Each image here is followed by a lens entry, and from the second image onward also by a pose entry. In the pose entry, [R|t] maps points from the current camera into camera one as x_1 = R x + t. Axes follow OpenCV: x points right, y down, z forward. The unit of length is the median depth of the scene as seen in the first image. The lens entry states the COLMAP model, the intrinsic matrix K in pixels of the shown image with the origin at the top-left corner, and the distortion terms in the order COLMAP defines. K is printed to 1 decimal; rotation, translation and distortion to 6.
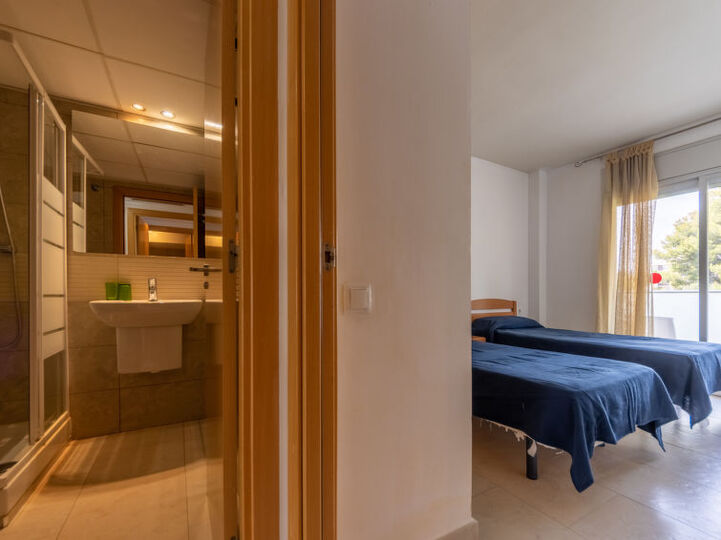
lens RADIAL K [[317.6, 0, 358.4], [0, 317.6, 294.9], [0, 0, 1]] dist [-0.010665, -0.003608]
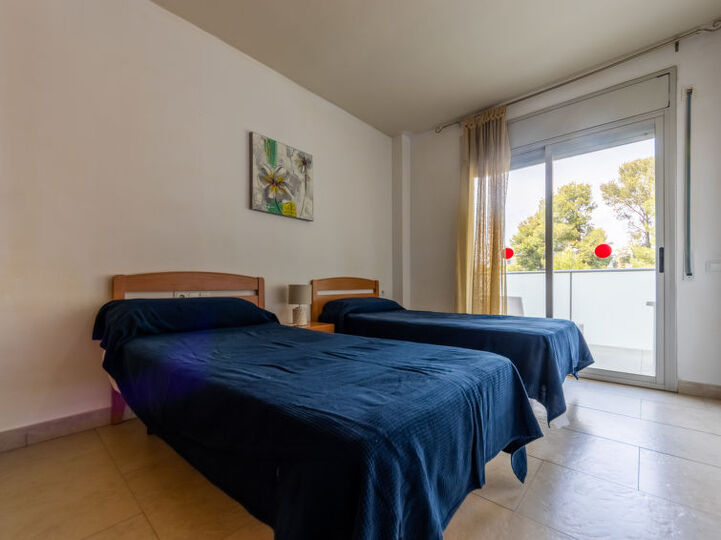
lens RADIAL K [[317.6, 0, 361.6], [0, 317.6, 287.5], [0, 0, 1]] dist [-0.010665, -0.003608]
pose [[0.945681, -0.009222, 0.324964, 0.210380], [0.006739, 0.999939, 0.008766, 0.037012], [-0.325025, -0.006100, 0.945686, 0.230957]]
